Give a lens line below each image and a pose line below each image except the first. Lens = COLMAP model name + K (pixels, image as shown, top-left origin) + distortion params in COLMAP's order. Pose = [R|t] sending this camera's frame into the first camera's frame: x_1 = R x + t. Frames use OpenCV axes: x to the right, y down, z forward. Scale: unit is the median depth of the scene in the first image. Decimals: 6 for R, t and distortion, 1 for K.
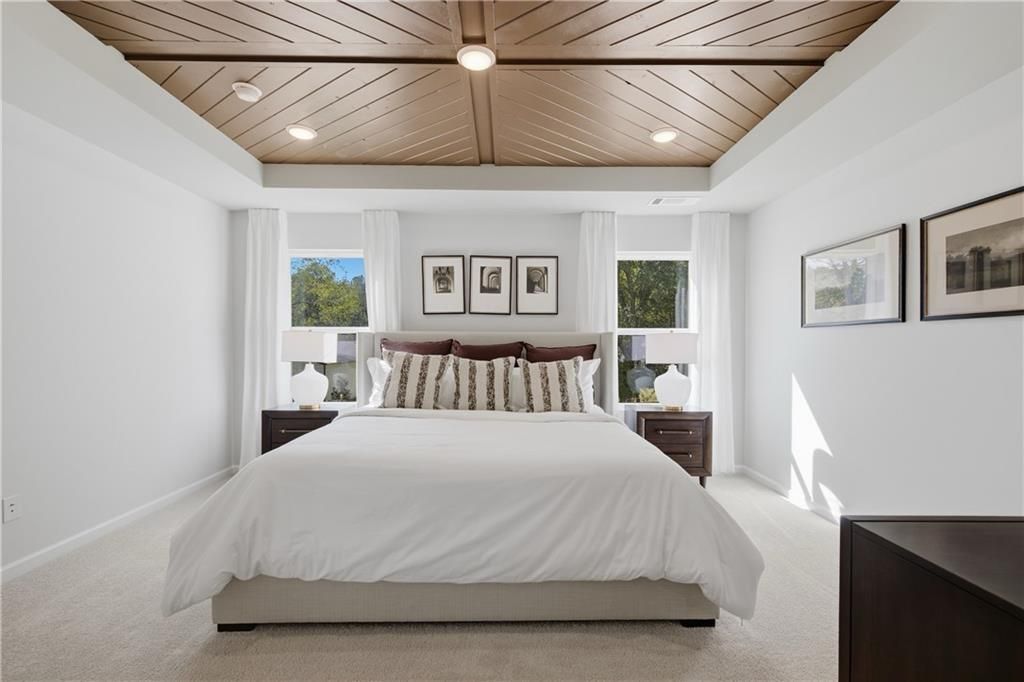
lens RADIAL K [[438.7, 0, 512.5], [0, 438.7, 349.3], [0, 0, 1]] dist [-0.000322, -0.000100]
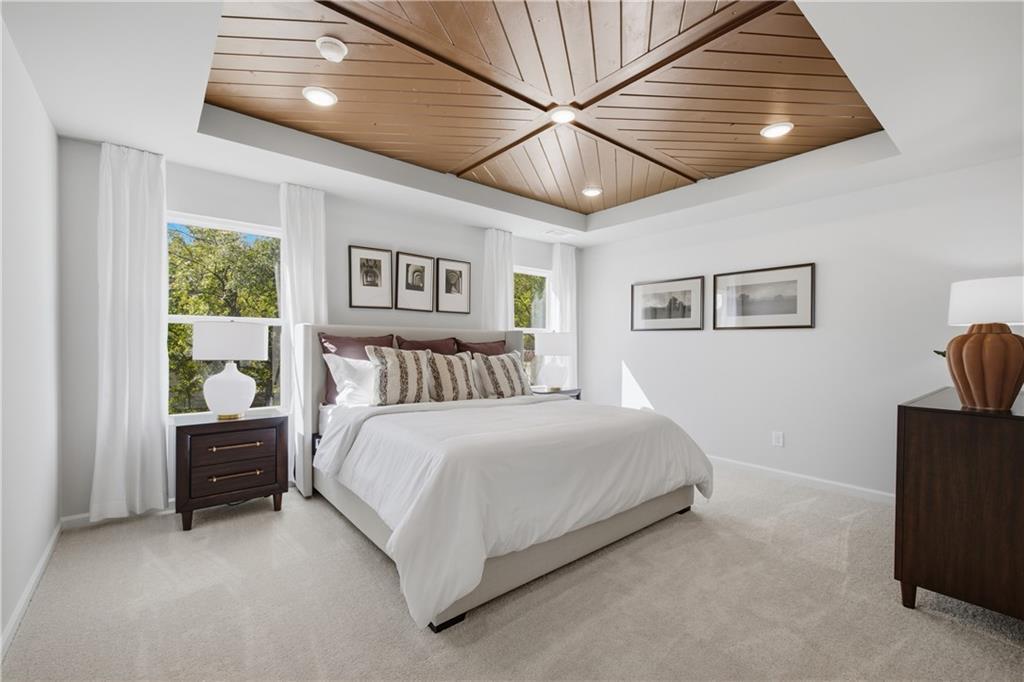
lens RADIAL K [[426.9, 0, 511.9], [0, 426.9, 345.3], [0, 0, 1]] dist [-0.002011, -0.000360]
pose [[0.783157, -0.000740, 0.621823, -0.512511], [-0.001816, 0.999992, 0.003477, -0.002045], [-0.621821, -0.003853, 0.783150, 0.067733]]
